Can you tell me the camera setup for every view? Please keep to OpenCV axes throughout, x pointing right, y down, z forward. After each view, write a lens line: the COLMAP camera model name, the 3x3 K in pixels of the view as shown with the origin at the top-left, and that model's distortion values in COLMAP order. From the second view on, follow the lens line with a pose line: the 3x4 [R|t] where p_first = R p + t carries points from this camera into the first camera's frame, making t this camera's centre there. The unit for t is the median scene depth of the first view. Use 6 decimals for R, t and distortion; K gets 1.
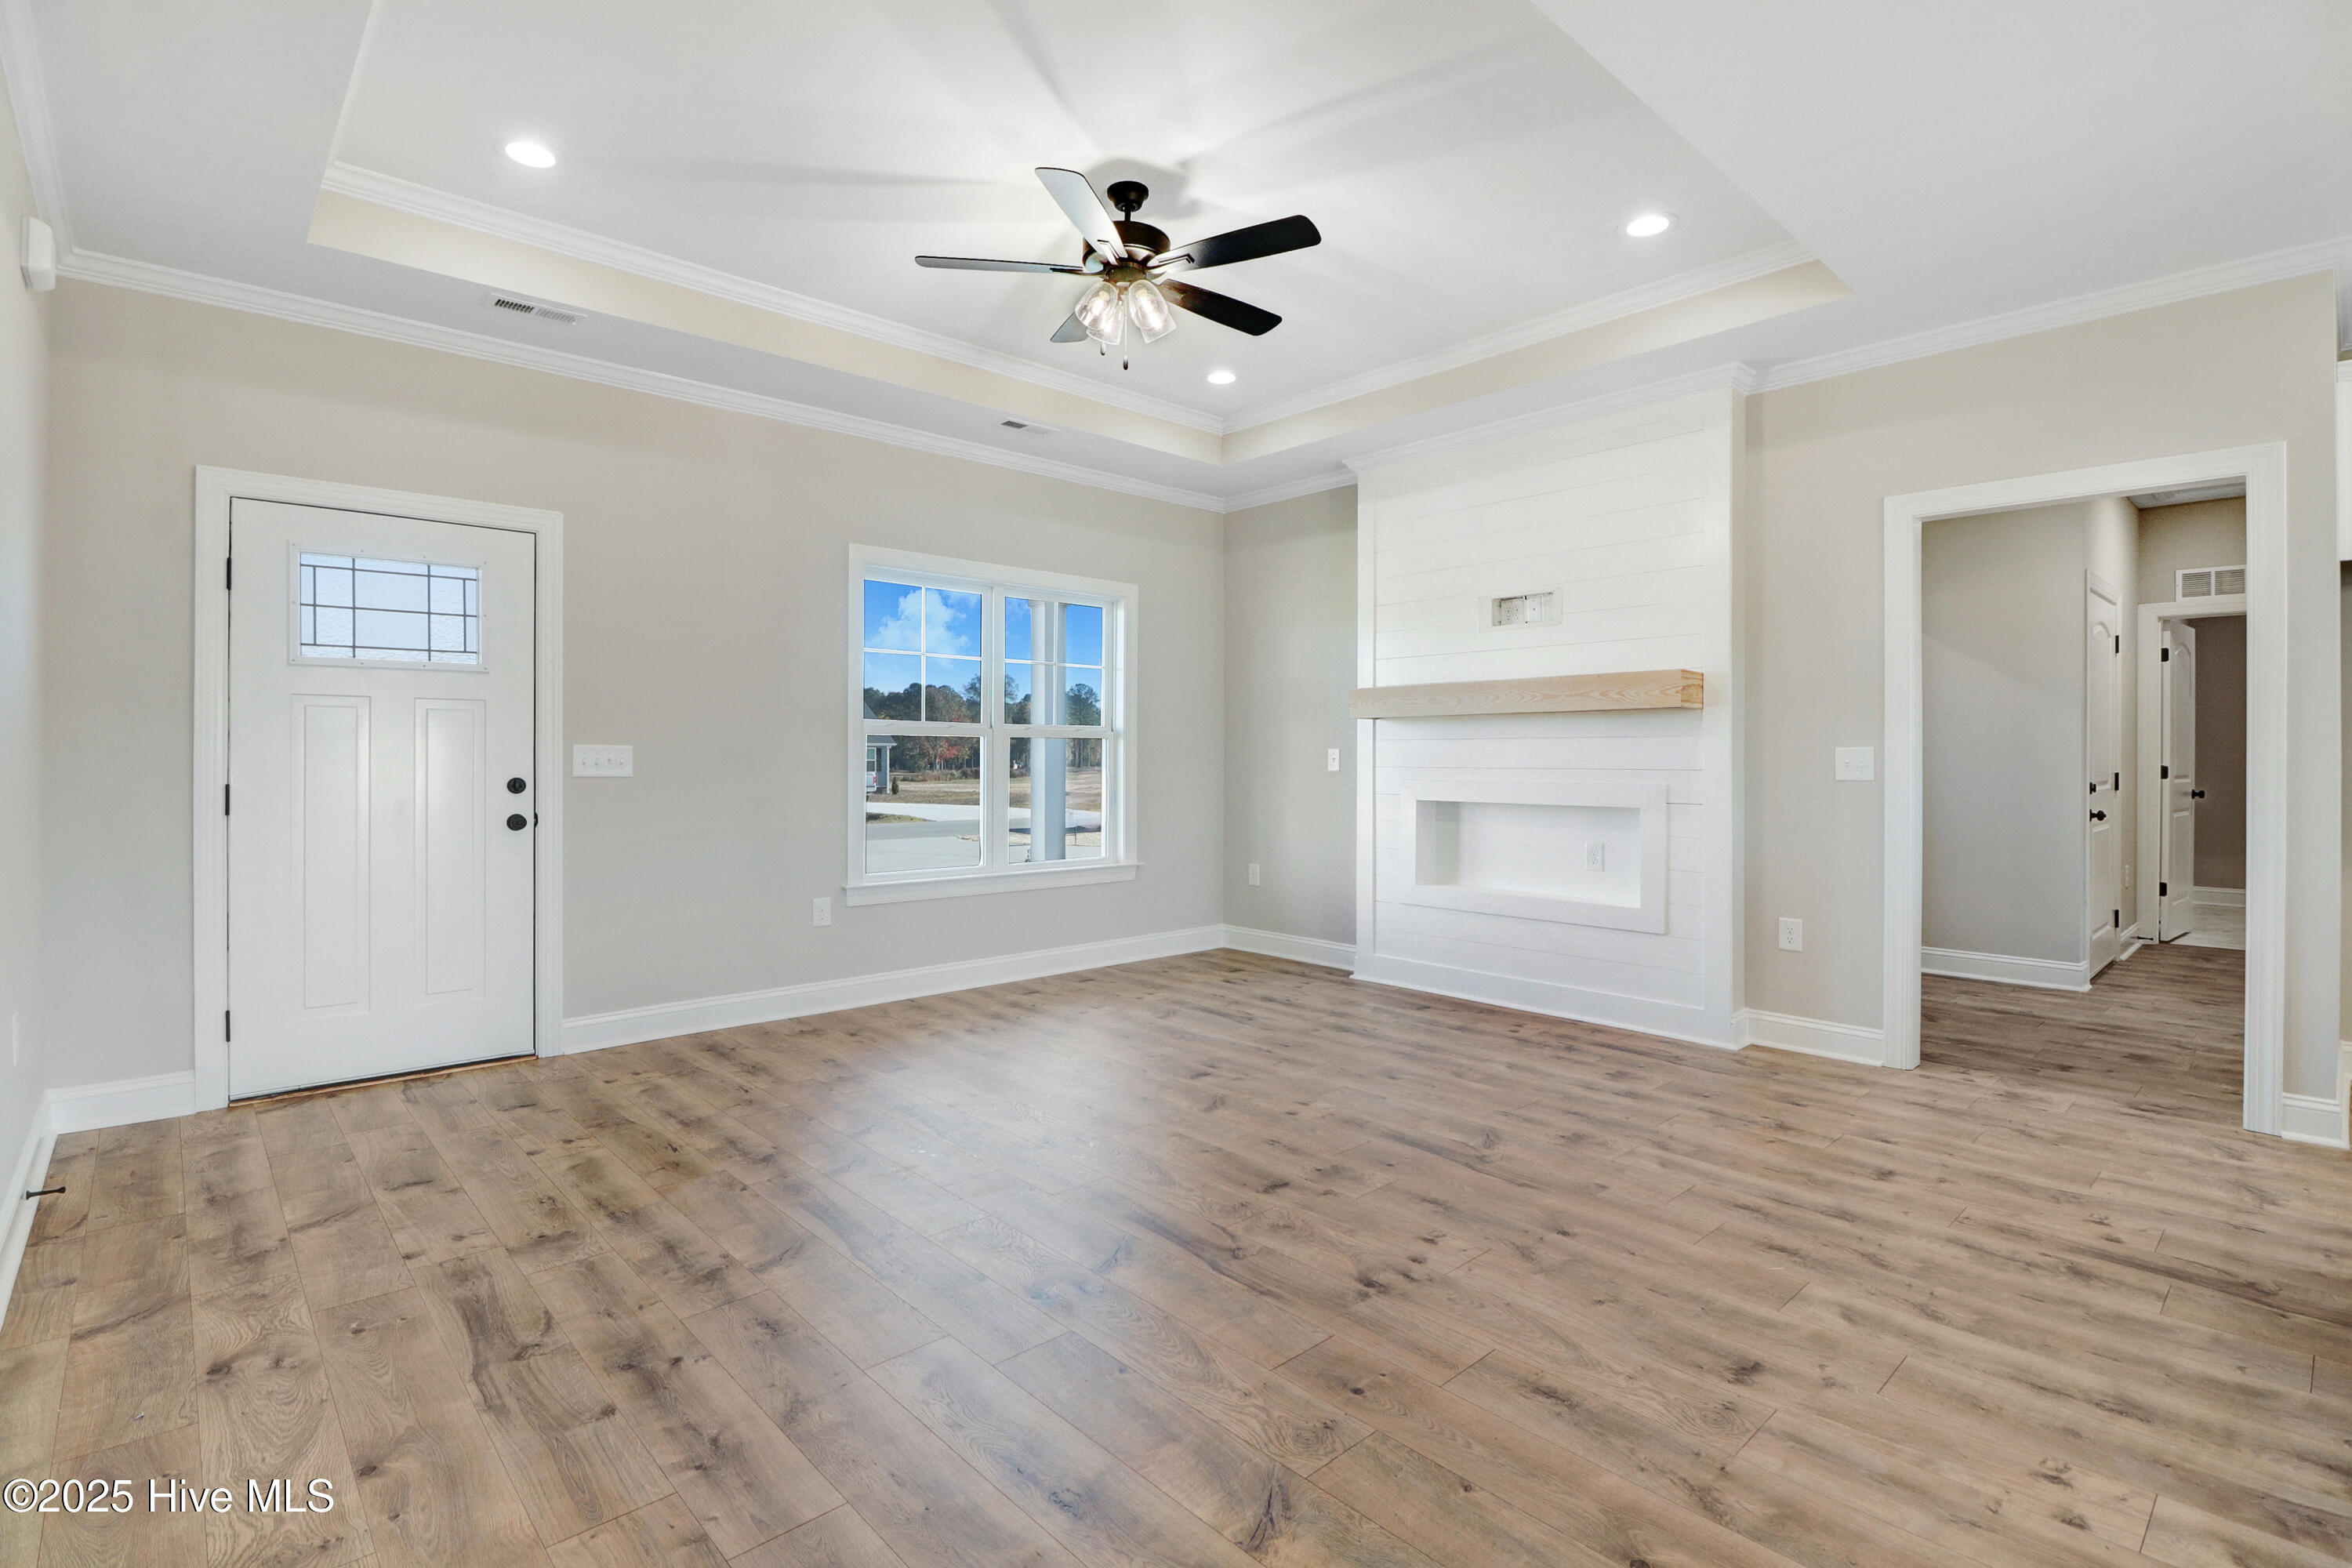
lens RADIAL K [[1105.9, 0, 1147.9], [0, 1105.9, 745.9], [0, 0, 1]] dist [-0.004249, -0.002960]
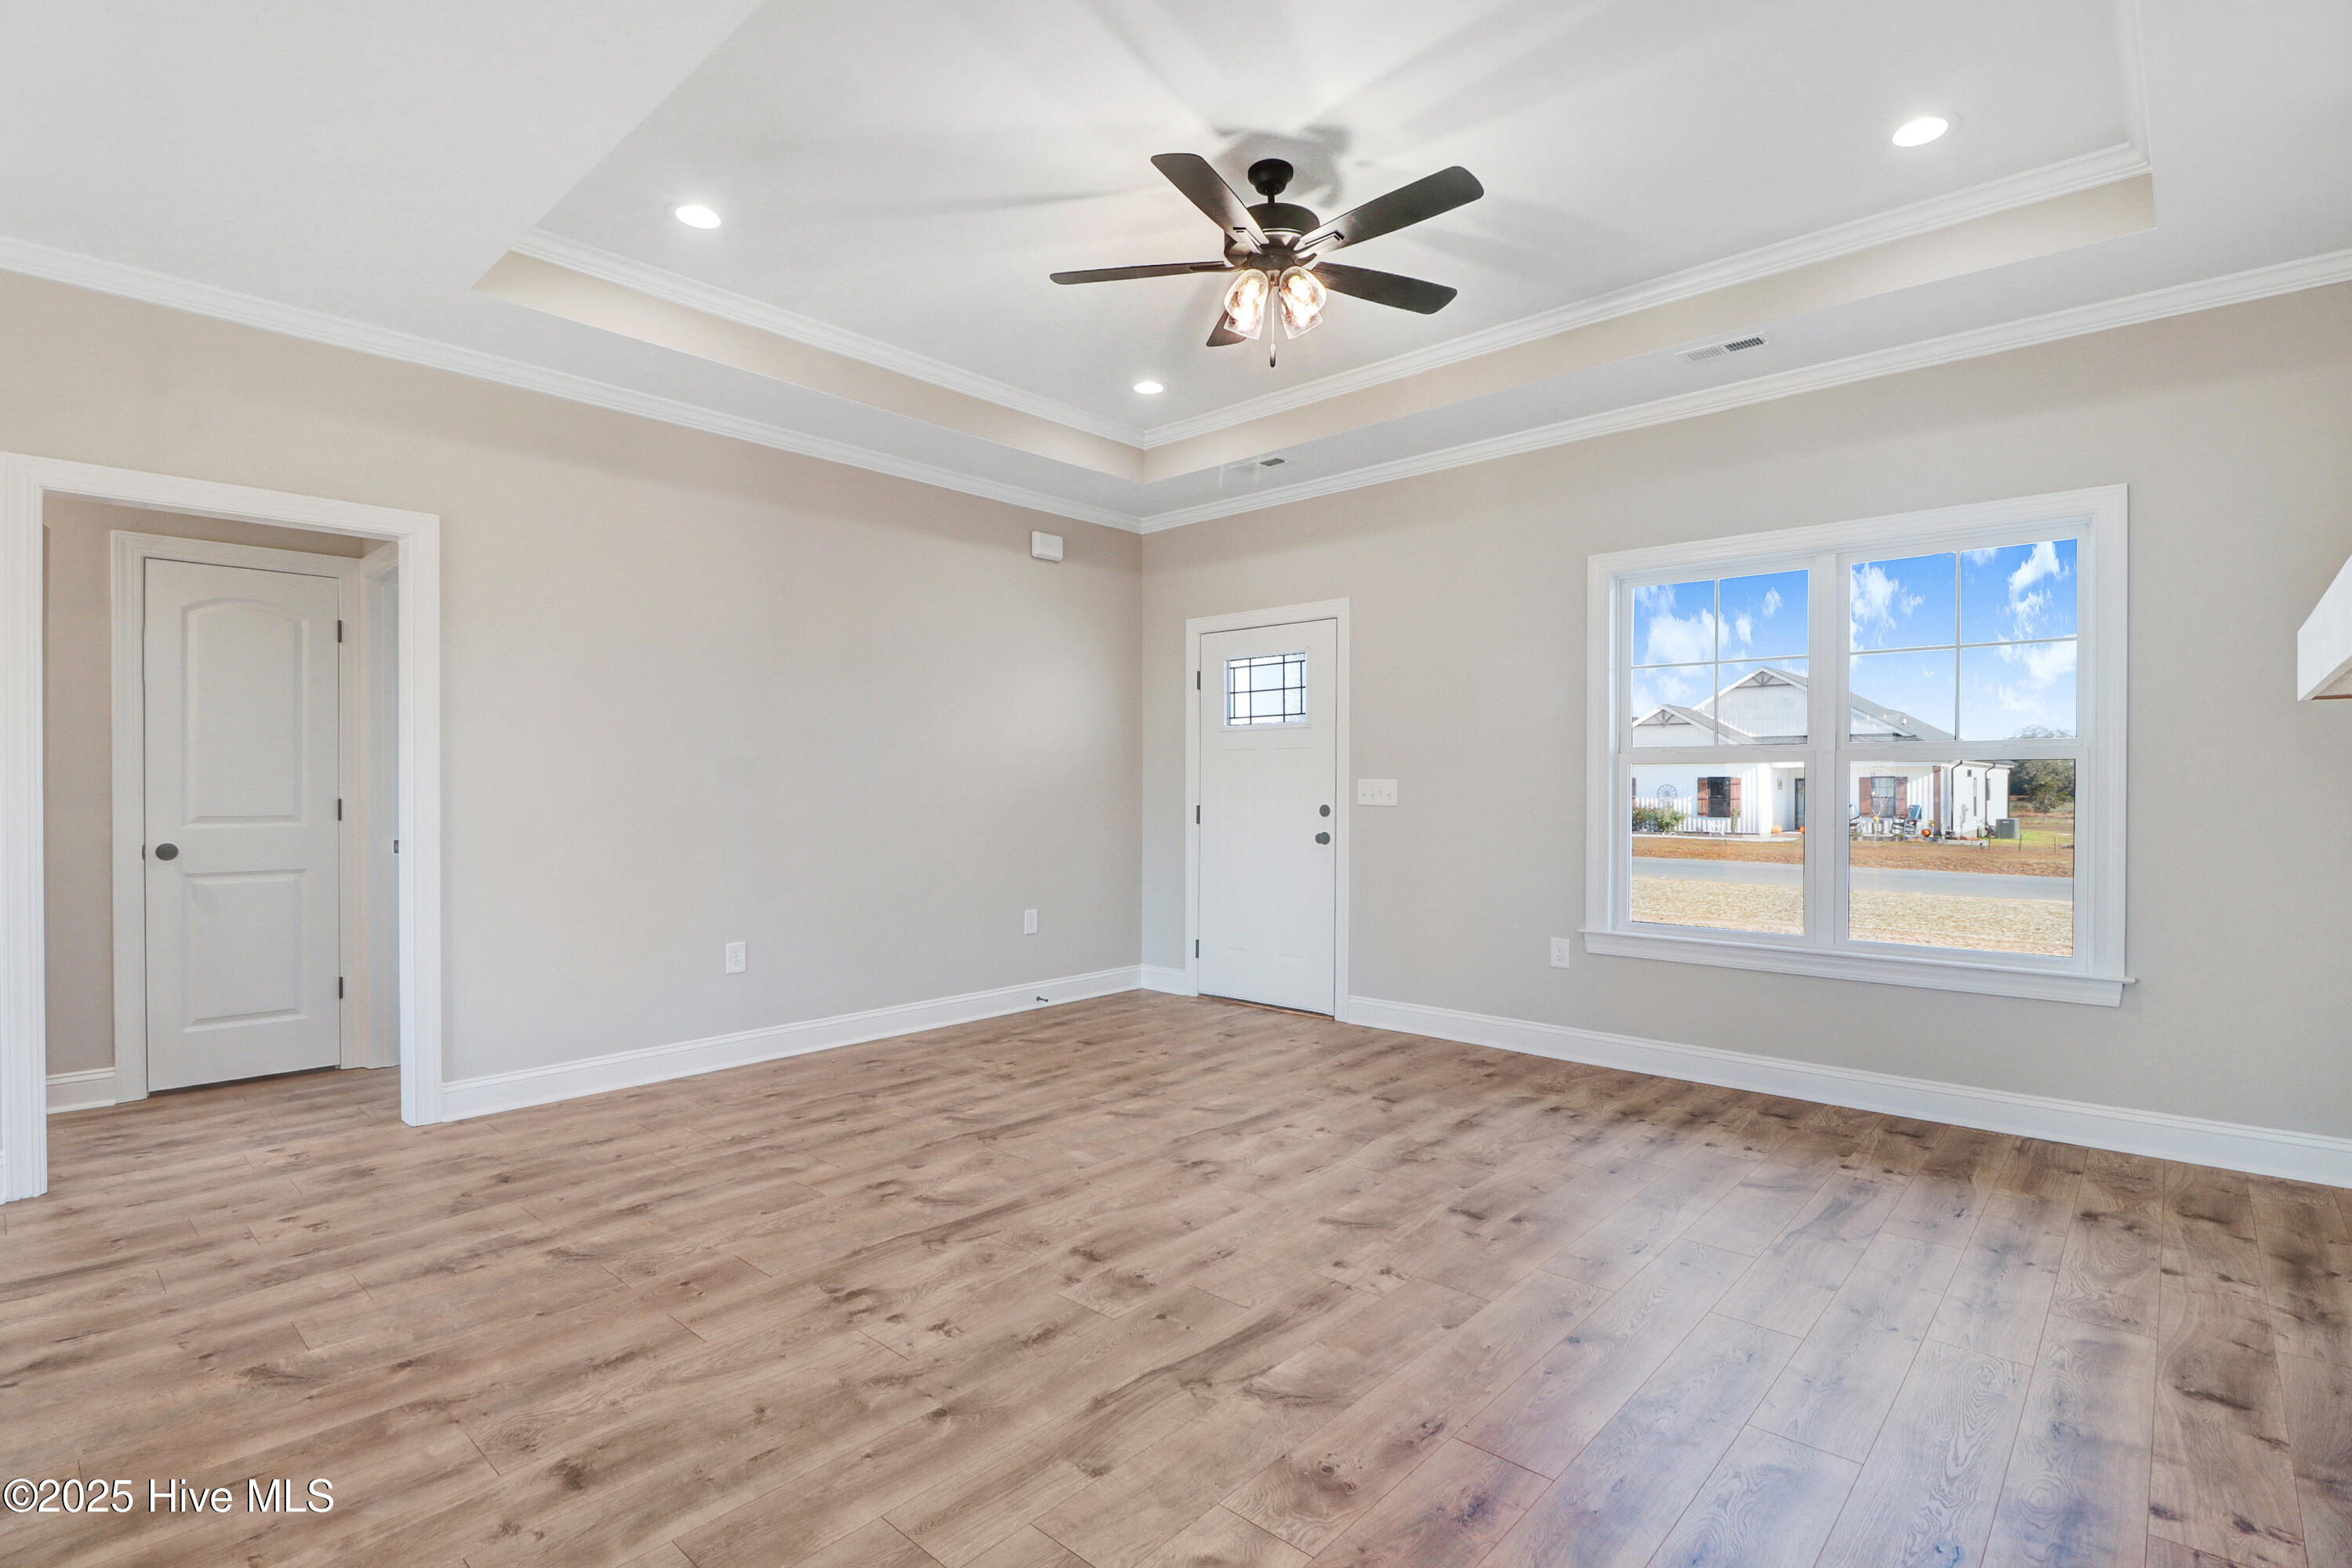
lens RADIAL K [[1105.9, 0, 1184.6], [0, 1105.9, 781.5], [0, 0, 1]] dist [-0.004249, -0.002960]
pose [[0.107899, -0.005352, -0.994147, 1.033443], [0.011089, 0.999930, -0.004179, 0.006567], [0.994100, -0.010573, 0.107950, 0.971769]]
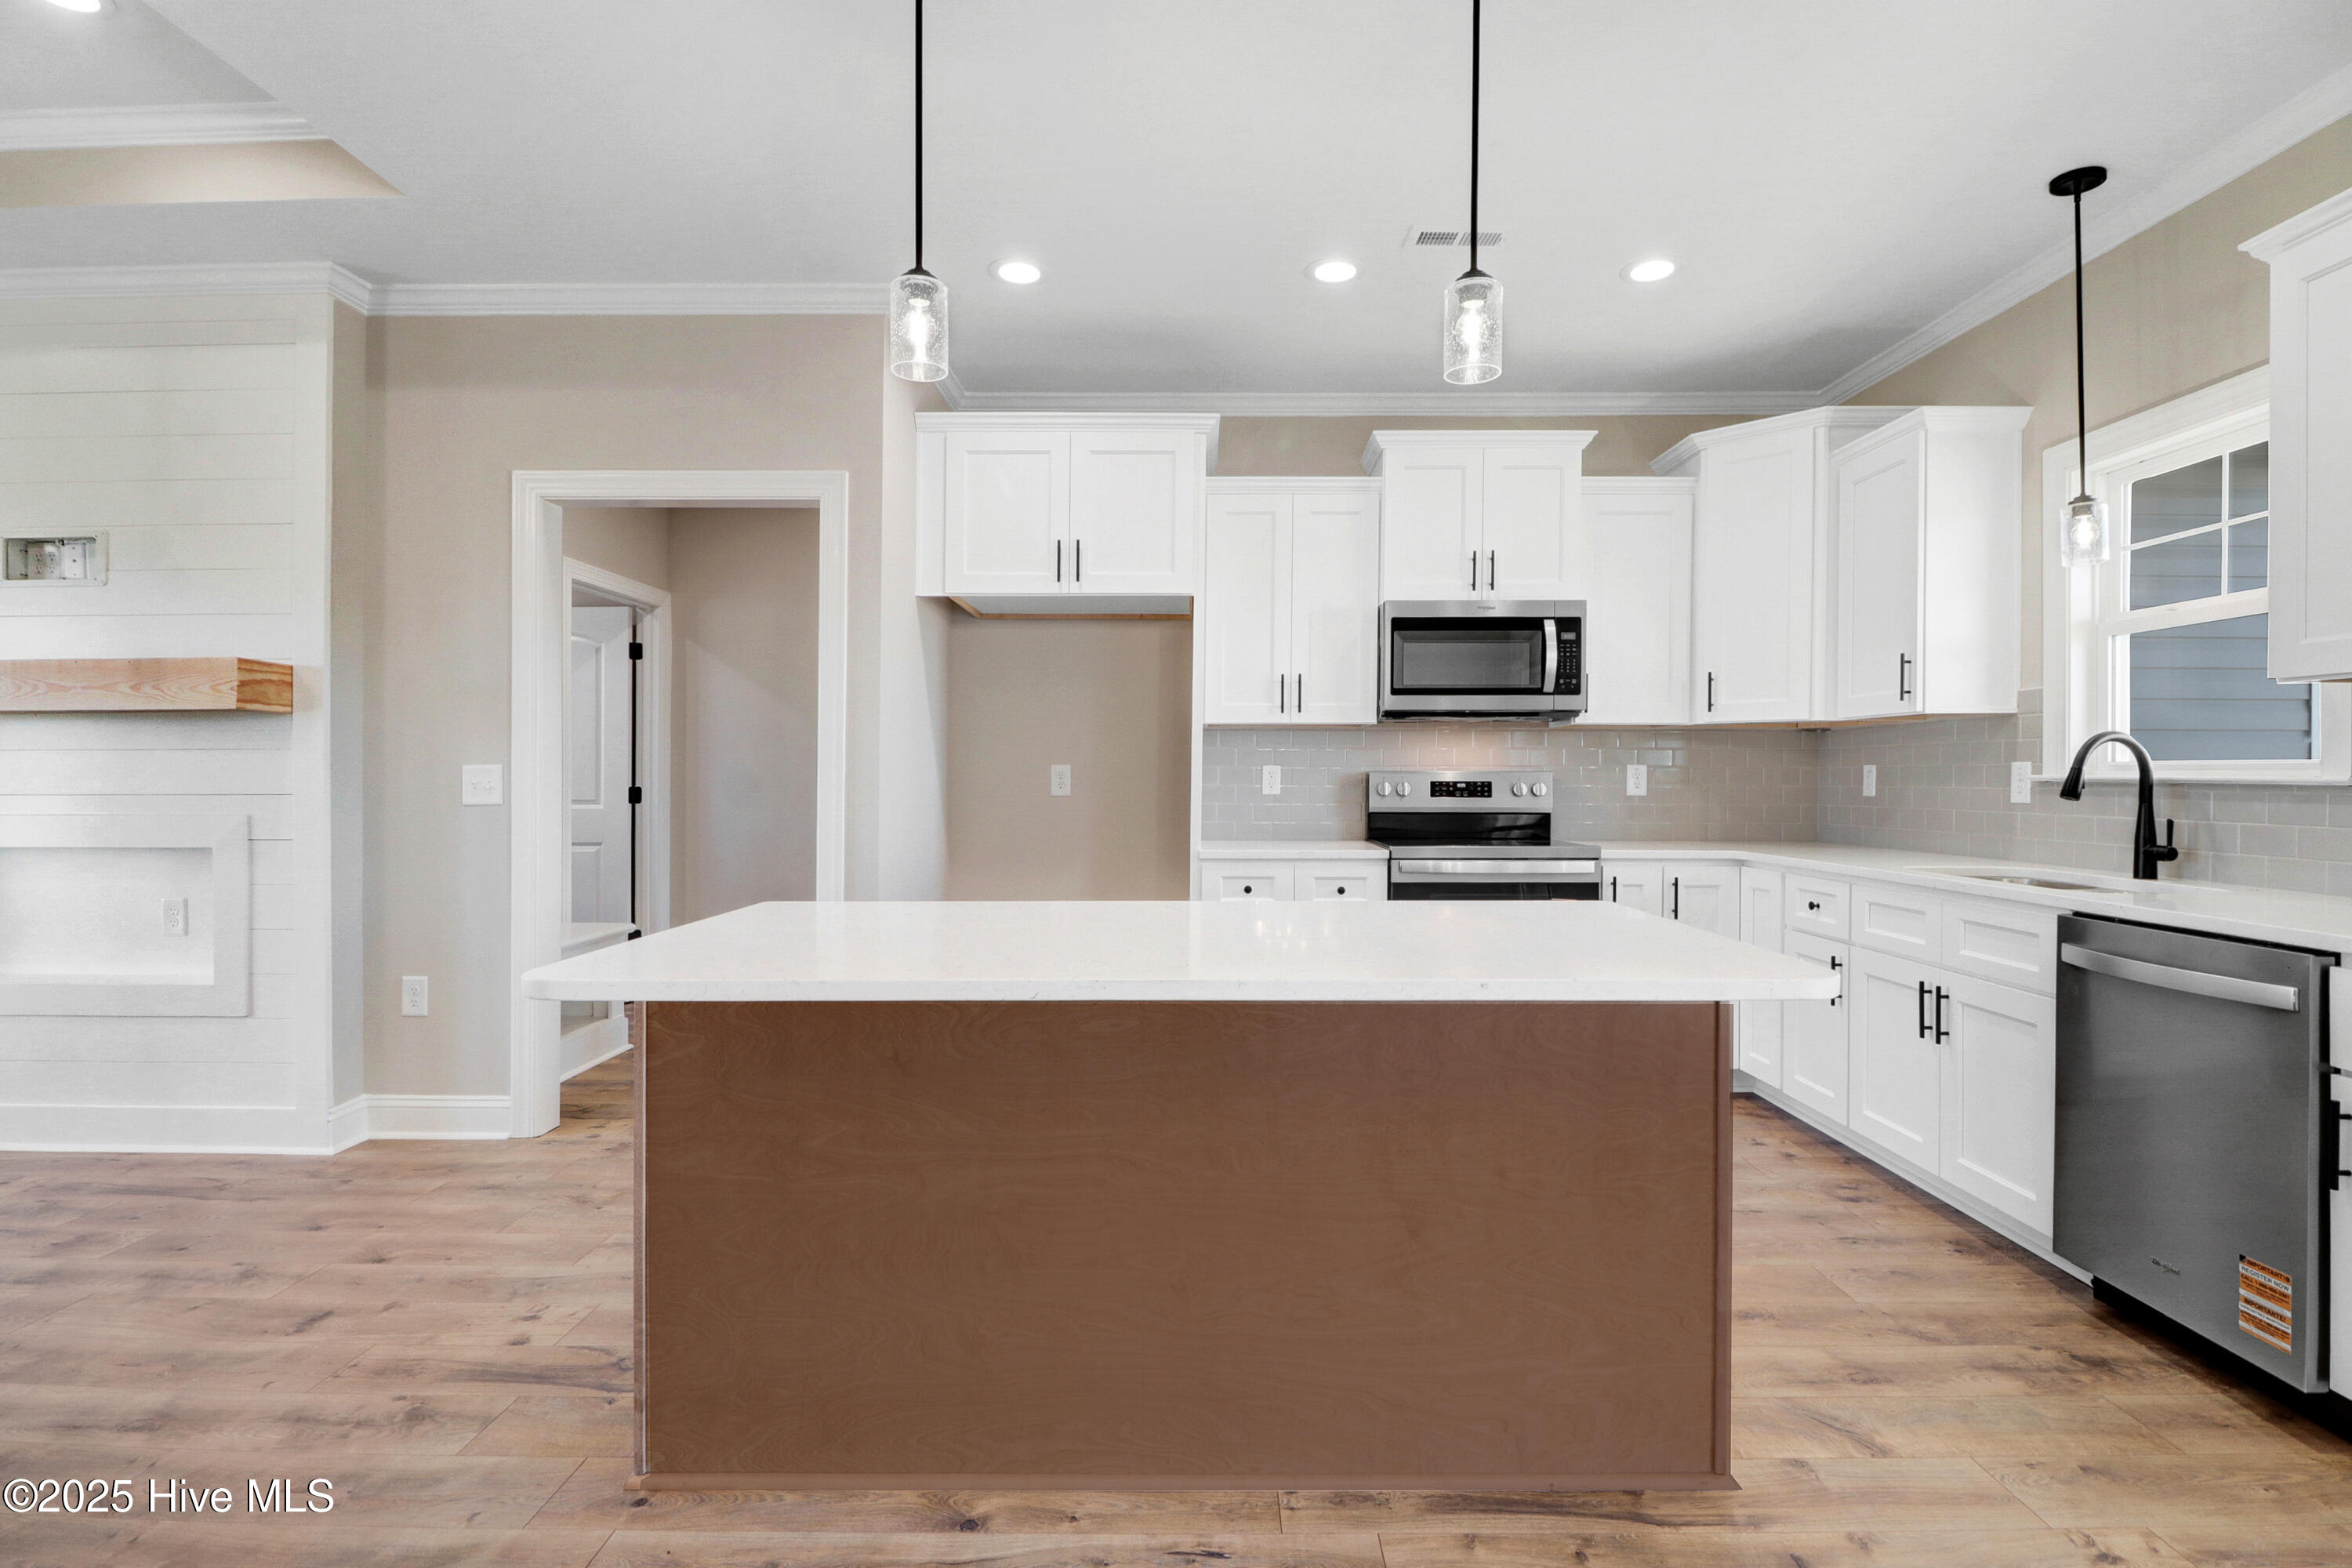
lens RADIAL K [[1105.9, 0, 1227.4], [0, 1105.9, 803.5], [0, 0, 1]] dist [-0.004249, -0.002960]
pose [[0.668917, -0.016131, 0.743162, 0.541075], [-0.006391, 0.999603, 0.027450, 0.004914], [-0.743310, -0.023111, 0.668548, 0.026688]]
